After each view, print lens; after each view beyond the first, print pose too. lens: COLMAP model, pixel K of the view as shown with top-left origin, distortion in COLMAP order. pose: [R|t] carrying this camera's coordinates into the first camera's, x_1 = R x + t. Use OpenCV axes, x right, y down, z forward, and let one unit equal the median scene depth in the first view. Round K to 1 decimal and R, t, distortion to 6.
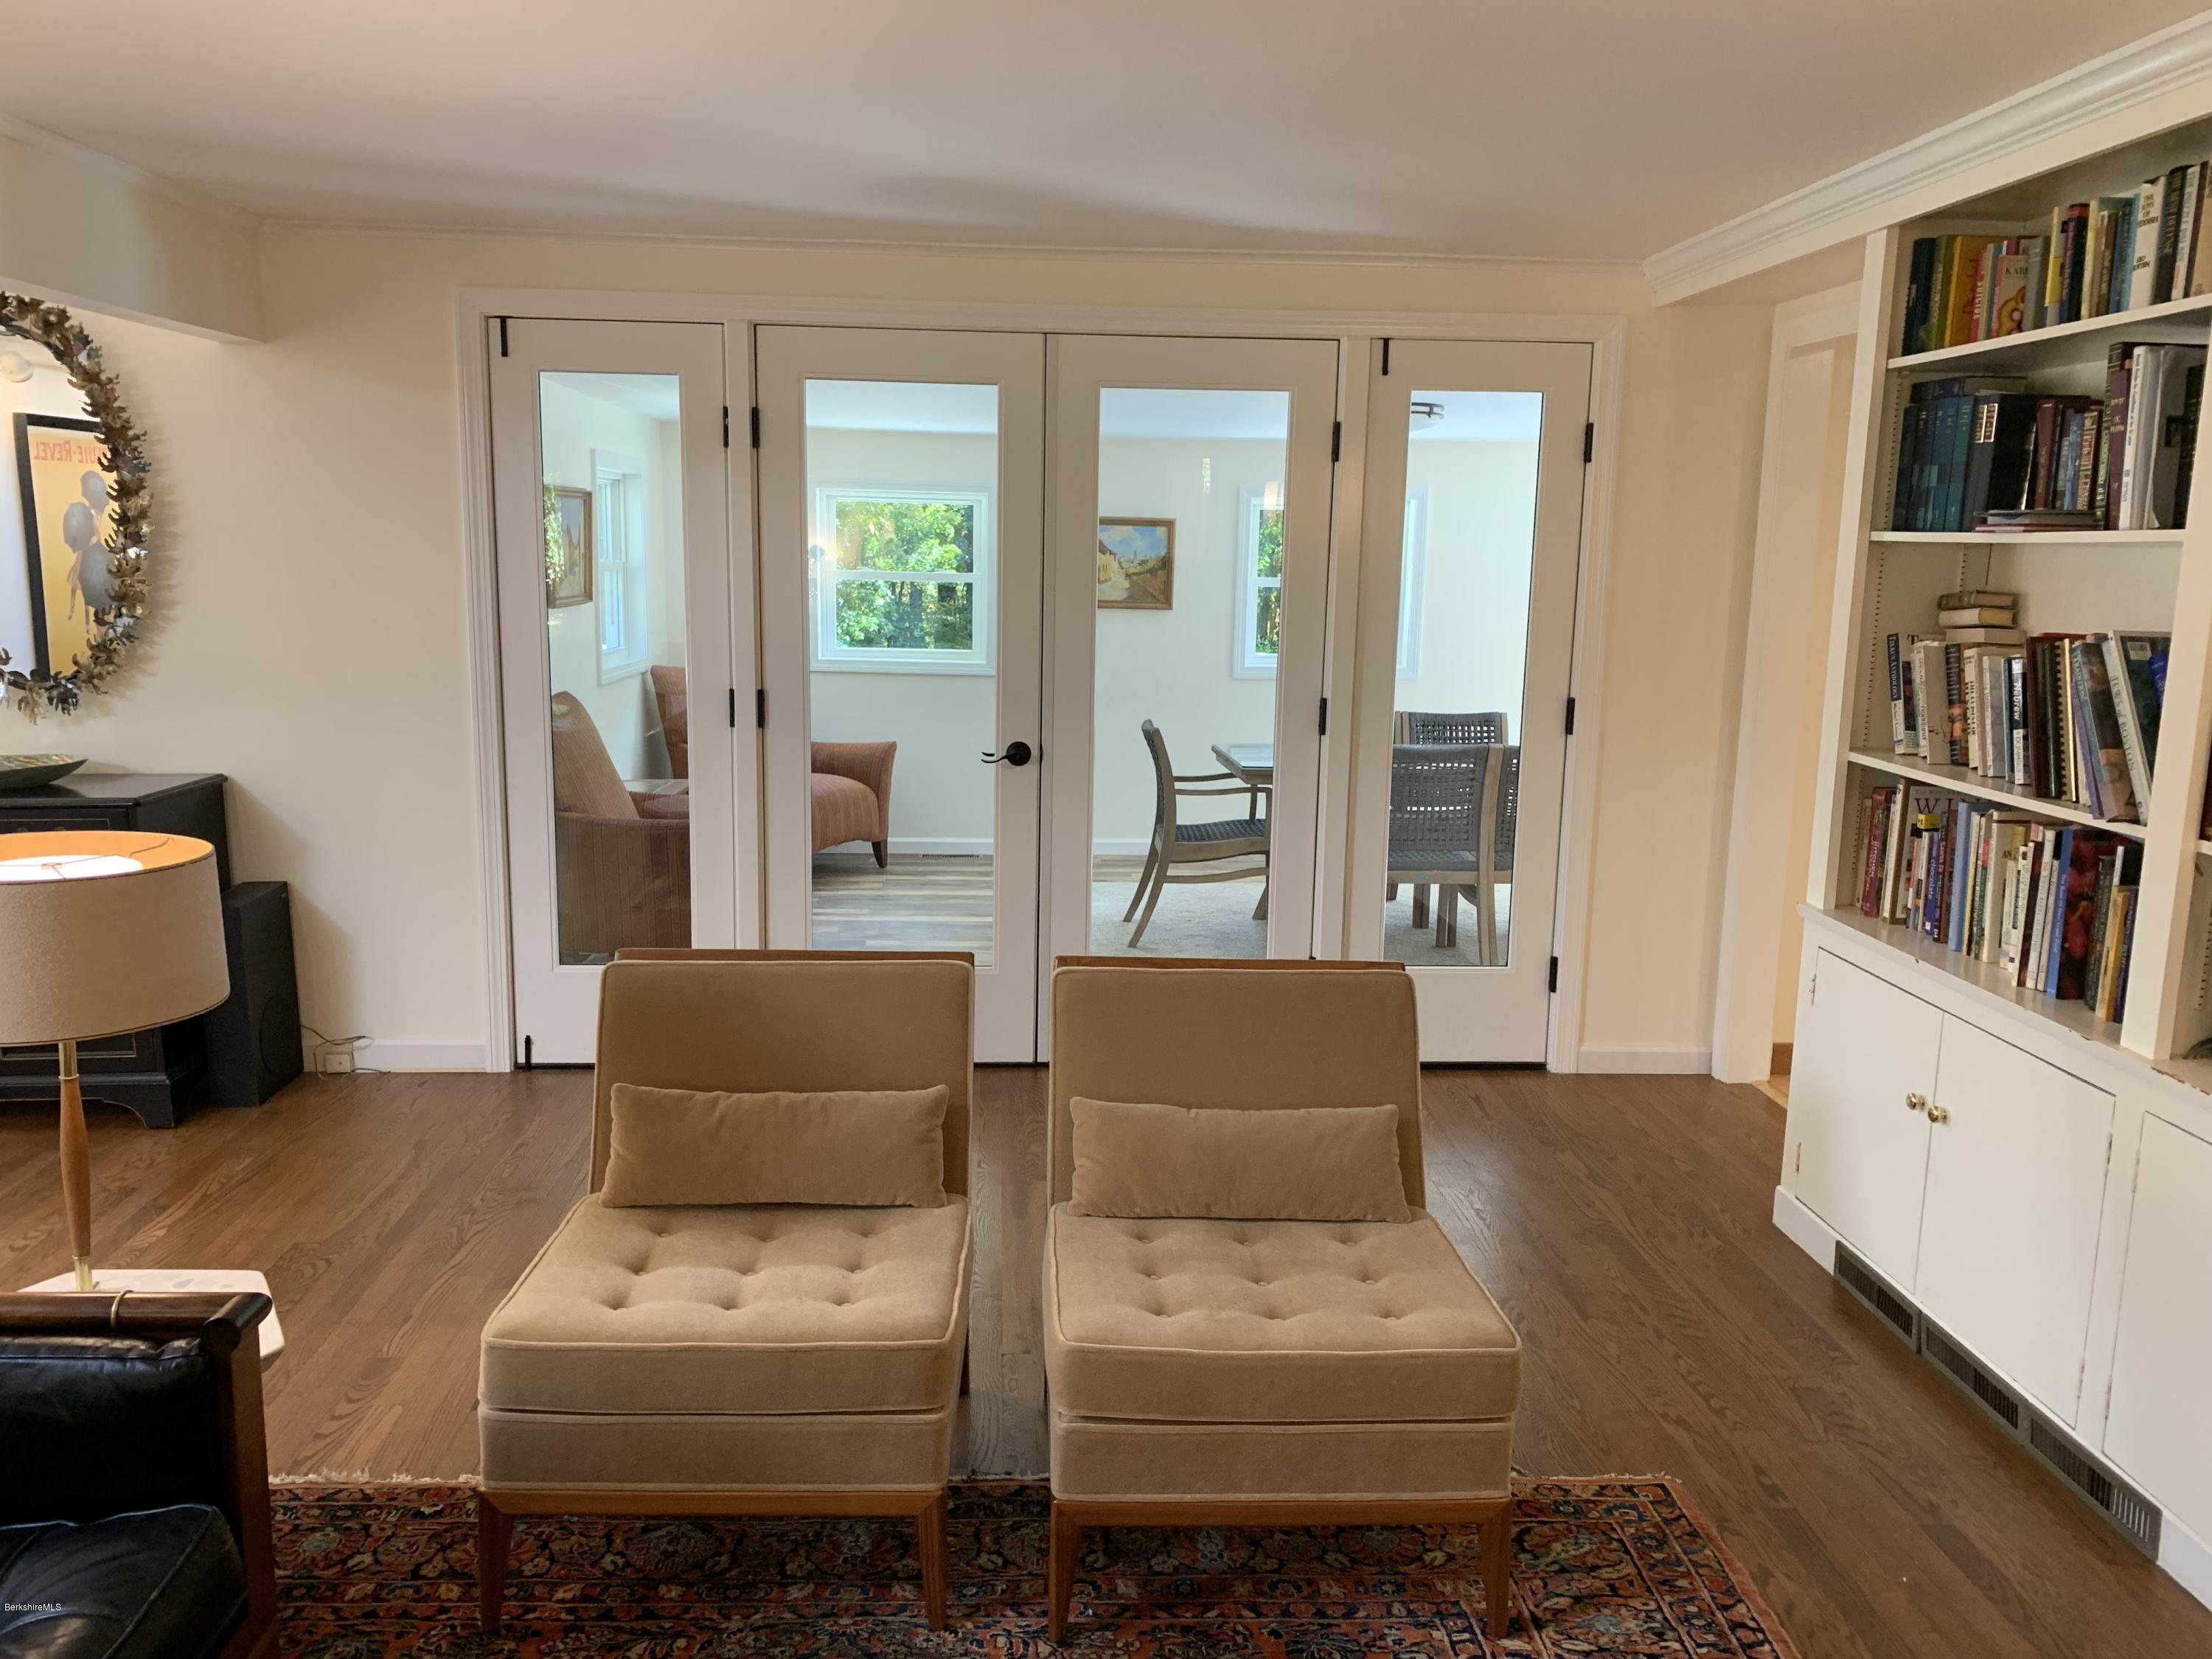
lens RADIAL K [[1666.9, 0, 1102.8], [0, 1666.9, 837.5], [0, 0, 1]] dist [0.052785, -0.062501]
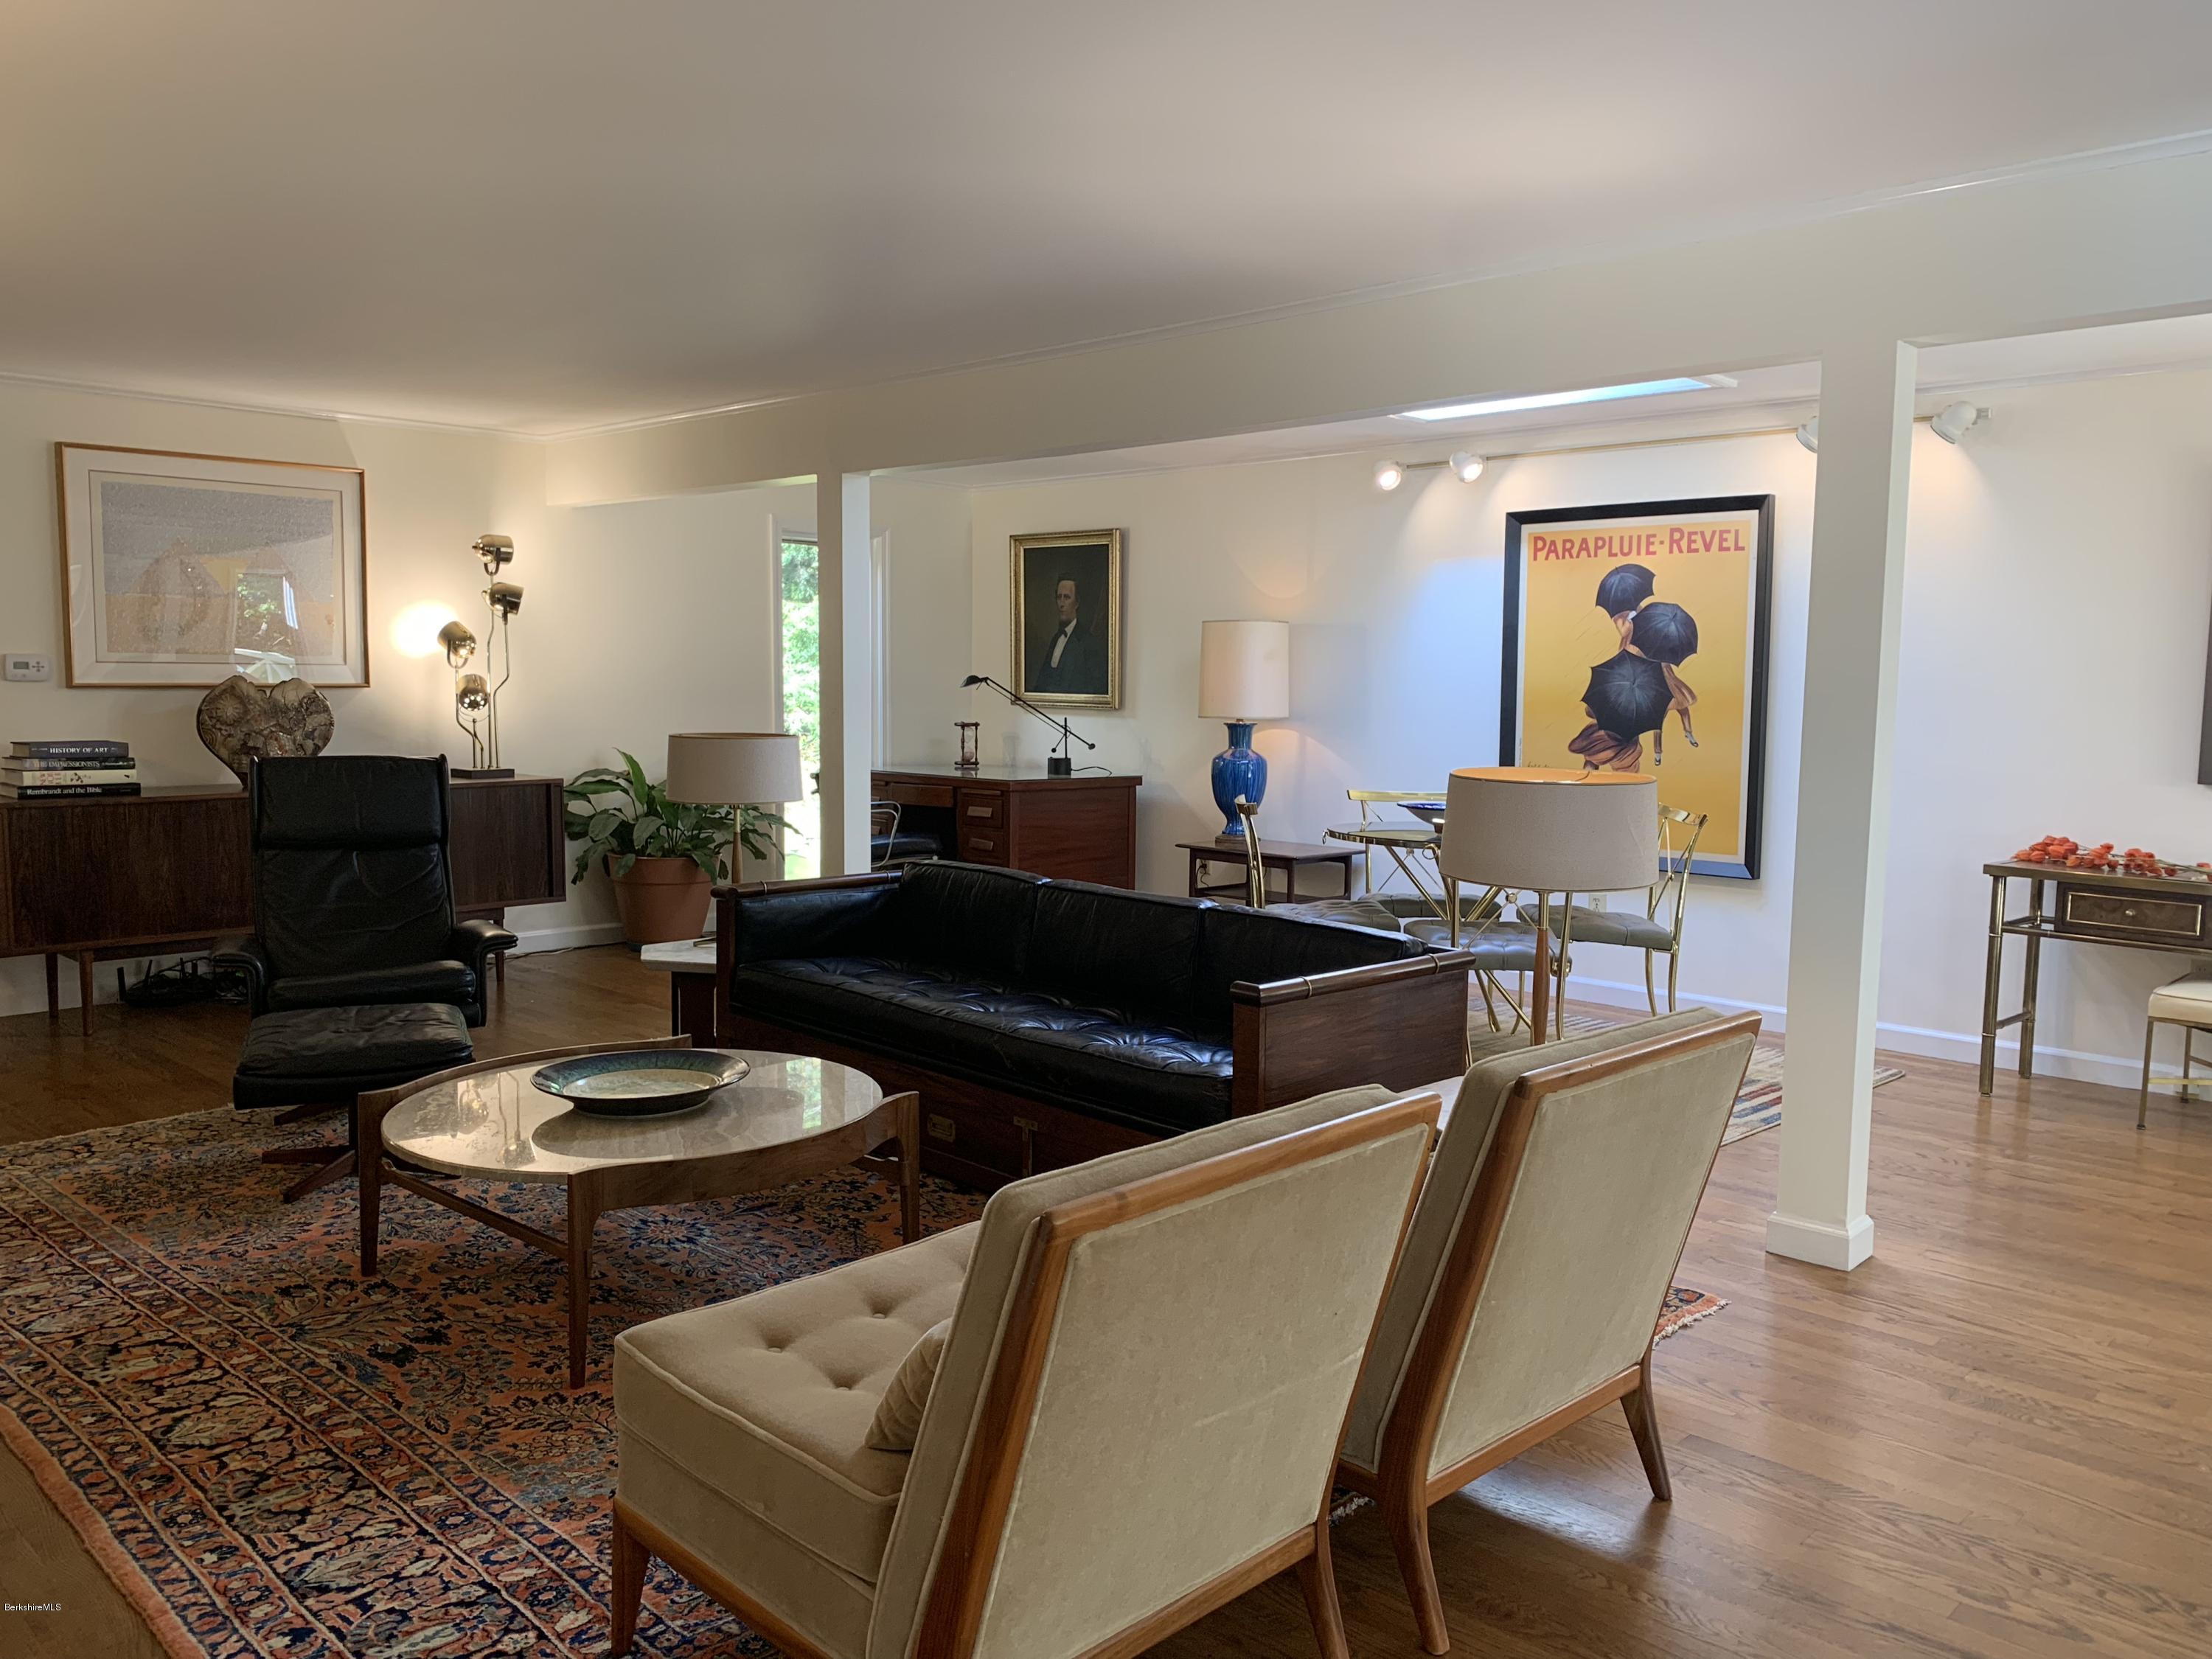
lens RADIAL K [[1673.6, 0, 1101.7], [0, 1673.6, 844.5], [0, 0, 1]] dist [-0.001394, 0.015460]
pose [[-0.736296, 0.036100, -0.675696, 0.624193], [-0.141209, 0.968393, 0.205610, -0.170166], [0.661762, 0.246804, -0.707926, 1.662468]]
